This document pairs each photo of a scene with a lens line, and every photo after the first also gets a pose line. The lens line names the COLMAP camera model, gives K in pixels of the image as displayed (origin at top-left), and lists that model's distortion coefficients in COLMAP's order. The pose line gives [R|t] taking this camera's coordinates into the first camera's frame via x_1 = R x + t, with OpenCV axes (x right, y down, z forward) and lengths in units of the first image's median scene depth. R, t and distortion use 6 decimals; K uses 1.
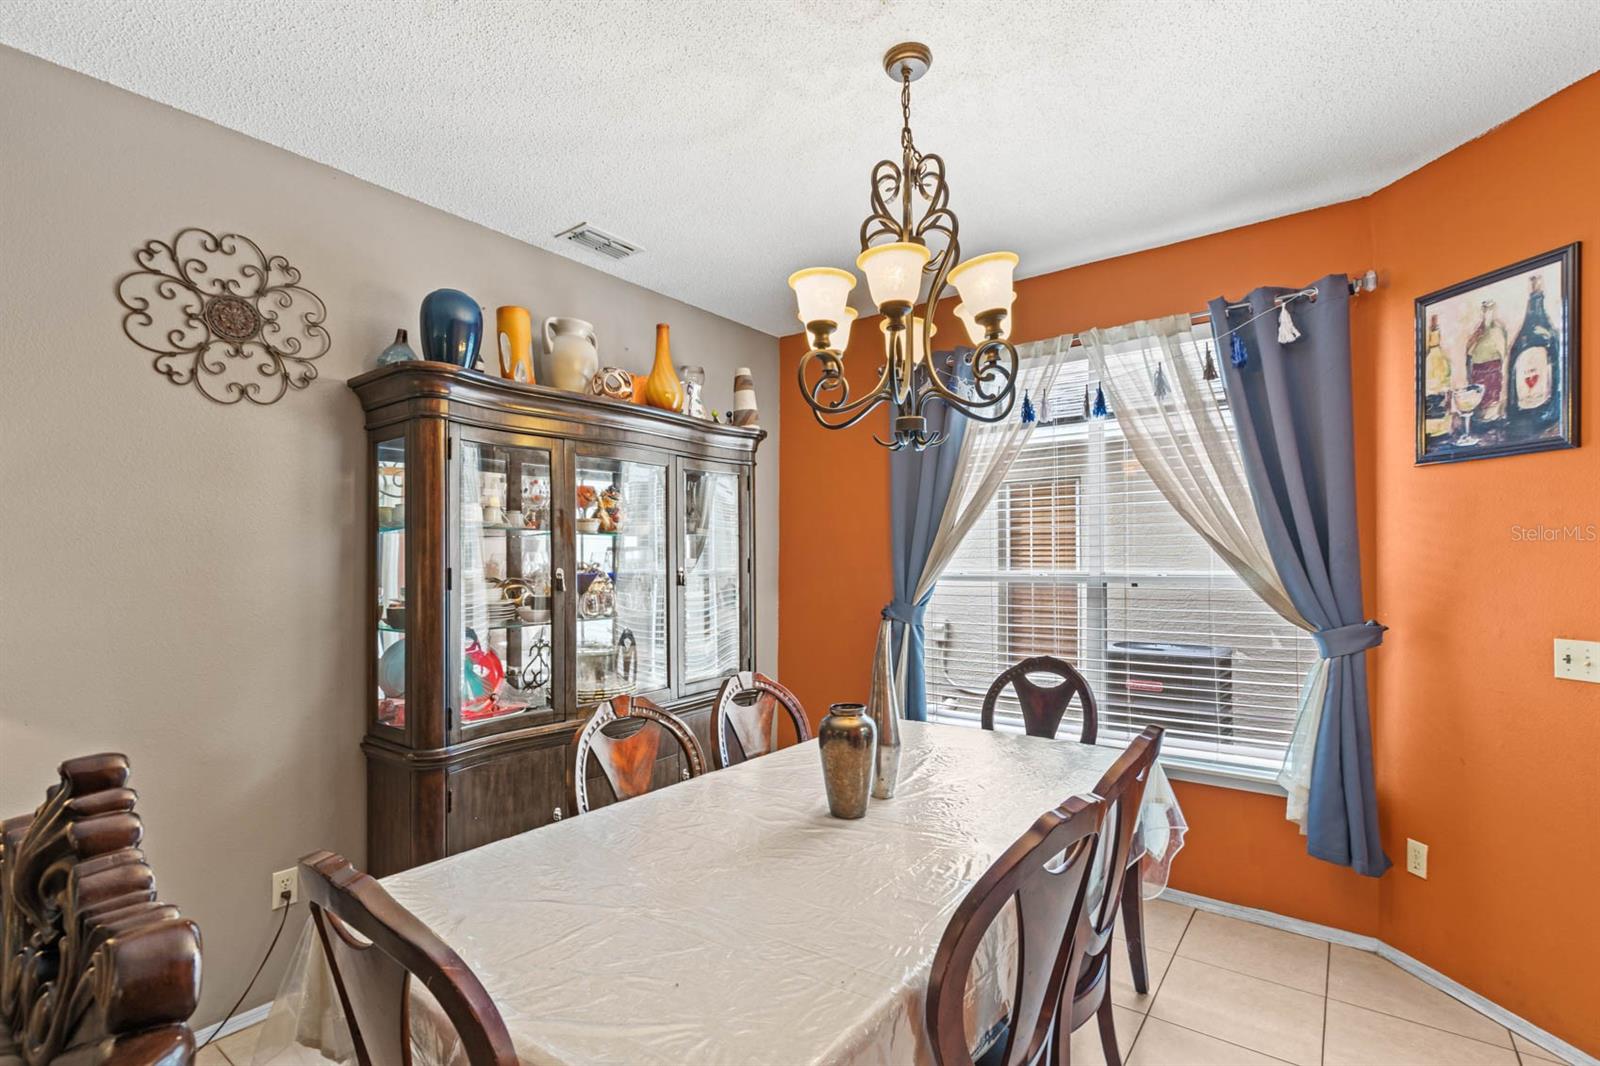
lens RADIAL K [[745.1, 0, 788.0], [0, 745.1, 554.4], [0, 0, 1]] dist [-0.002256, 0.001177]
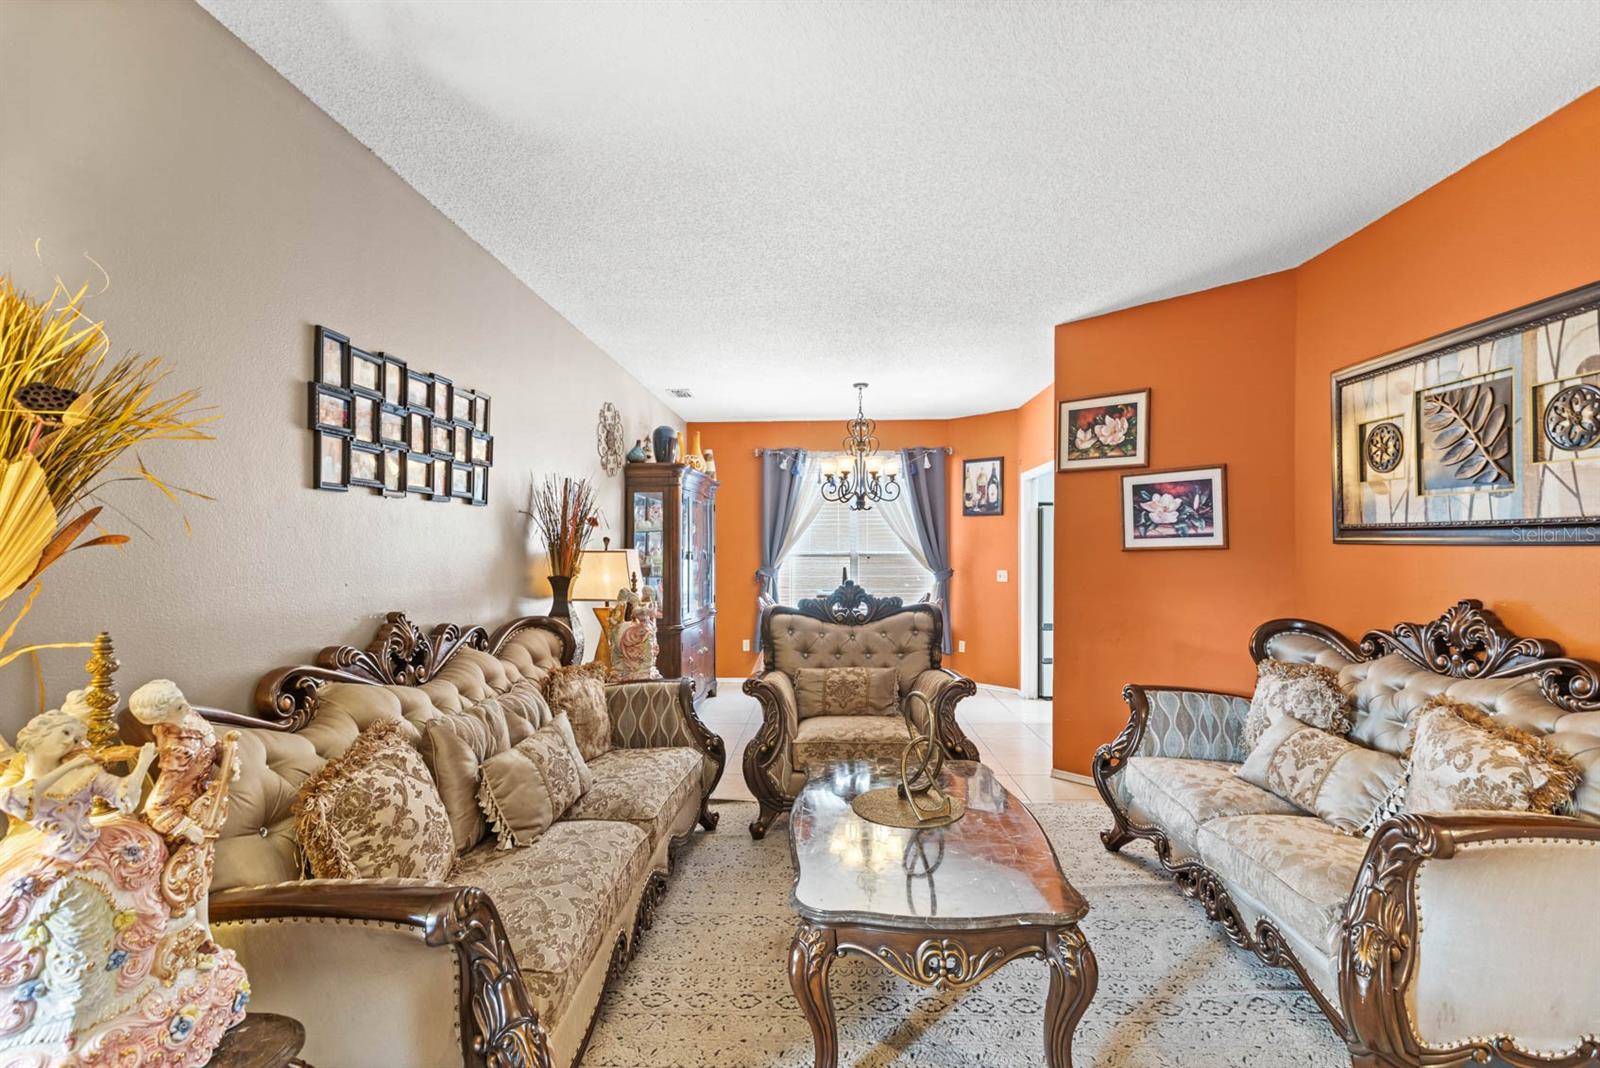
lens RADIAL K [[745.1, 0, 786.2], [0, 745.1, 542.4], [0, 0, 1]] dist [-0.002256, 0.001177]
pose [[0.825364, 0.008221, 0.564541, -1.412409], [-0.007440, 0.999966, -0.003683, 0.004012], [-0.564551, -0.001160, 0.825397, -1.059136]]
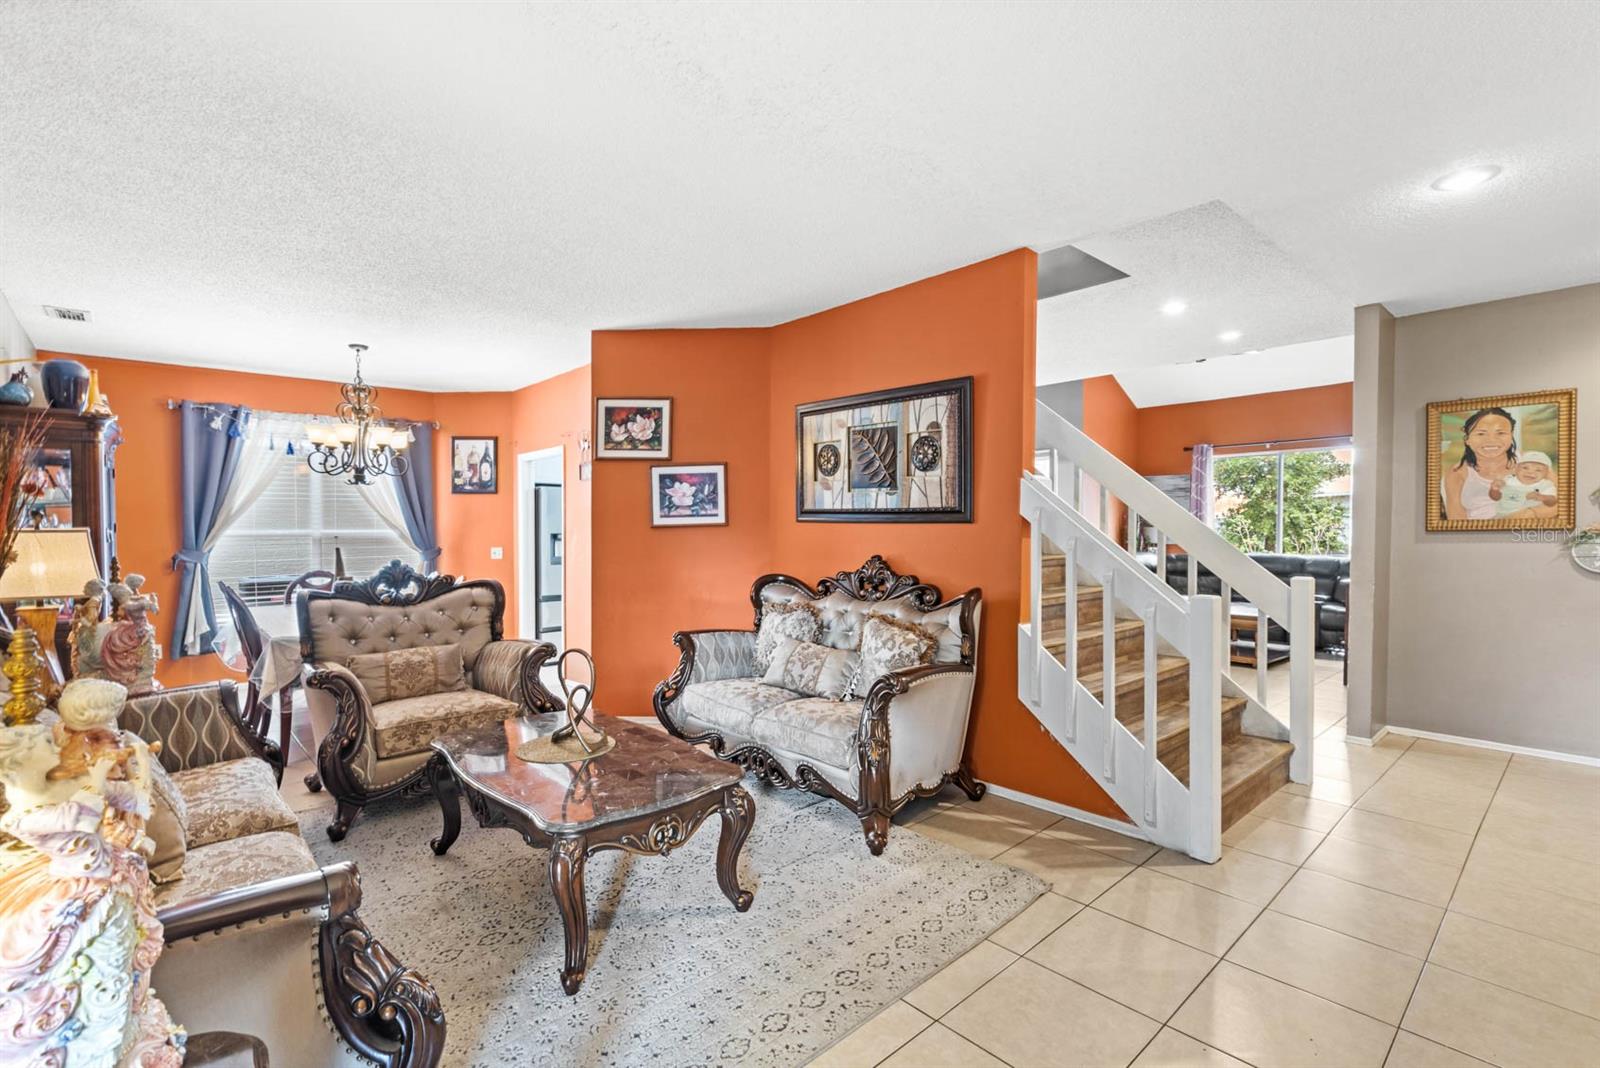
lens RADIAL K [[745.1, 0, 807.8], [0, 745.1, 545.0], [0, 0, 1]] dist [-0.002256, 0.001177]
pose [[0.181970, -0.022178, 0.983054, -1.771552], [-0.005528, 0.999707, 0.023577, 0.008101], [-0.983288, -0.009725, 0.181794, -0.910075]]
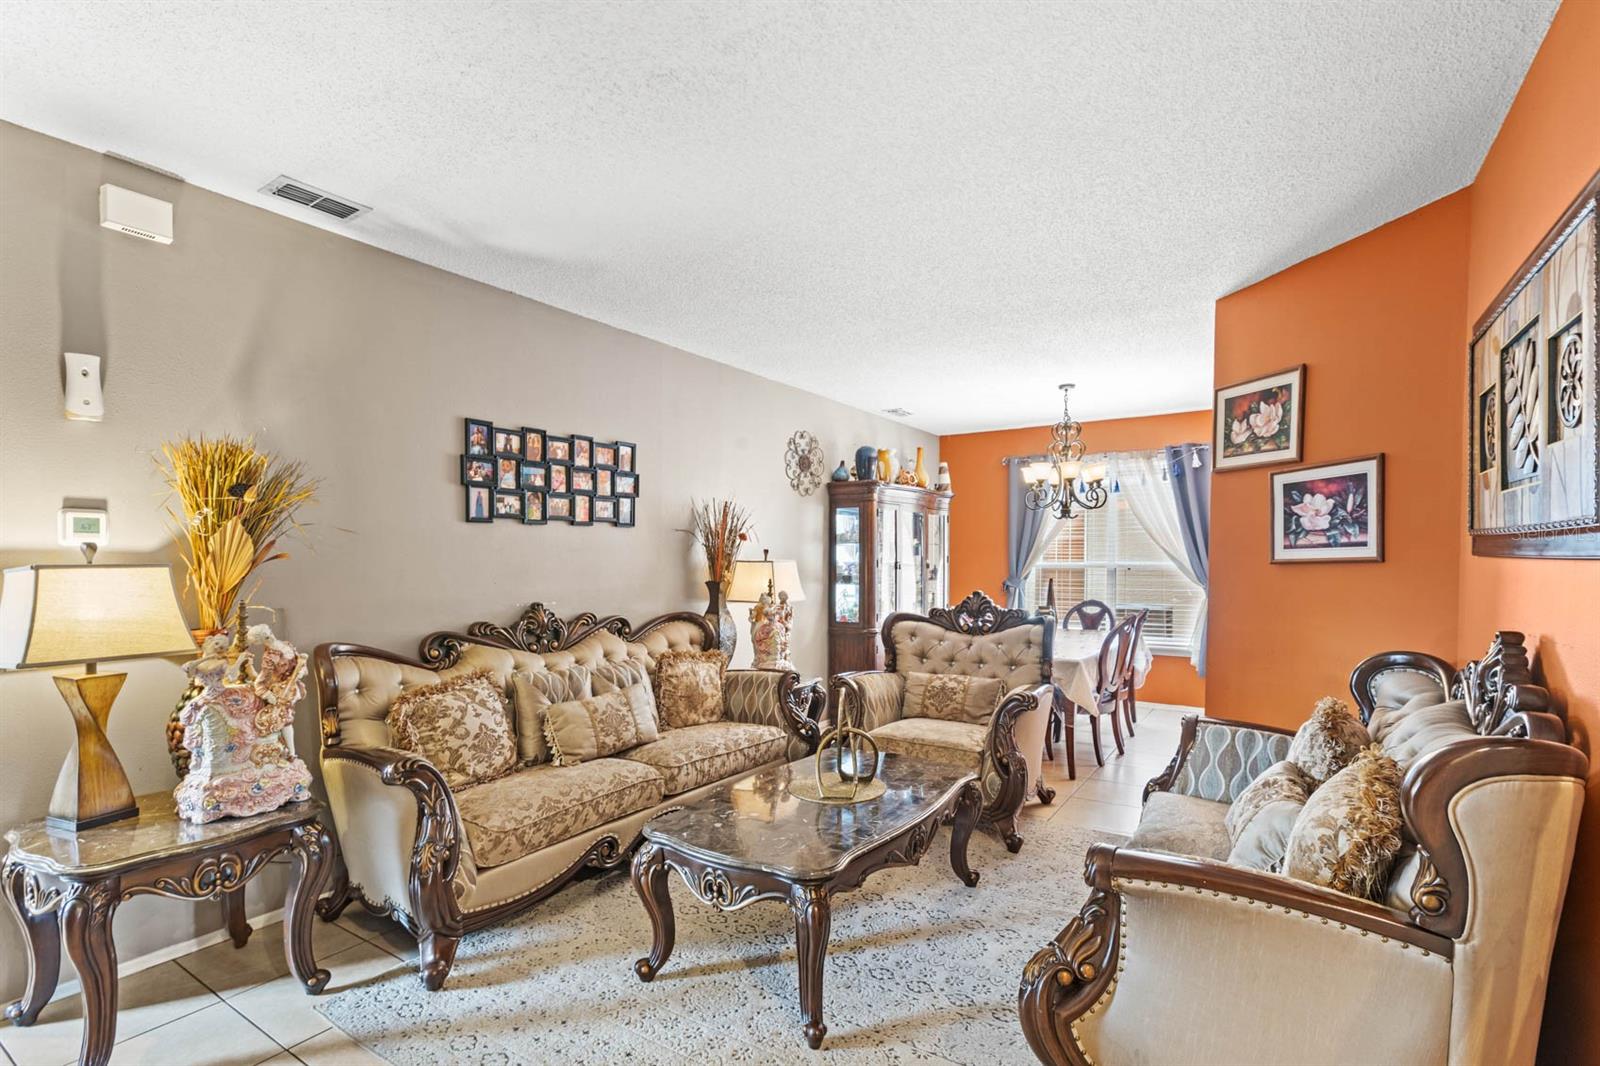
lens RADIAL K [[745.1, 0, 776.0], [0, 745.1, 576.8], [0, 0, 1]] dist [-0.002256, 0.001177]
pose [[0.998514, 0.003490, 0.054379, -0.876483], [-0.005361, 0.999397, 0.034303, -0.006188], [-0.054227, -0.034543, 0.997931, -1.438510]]
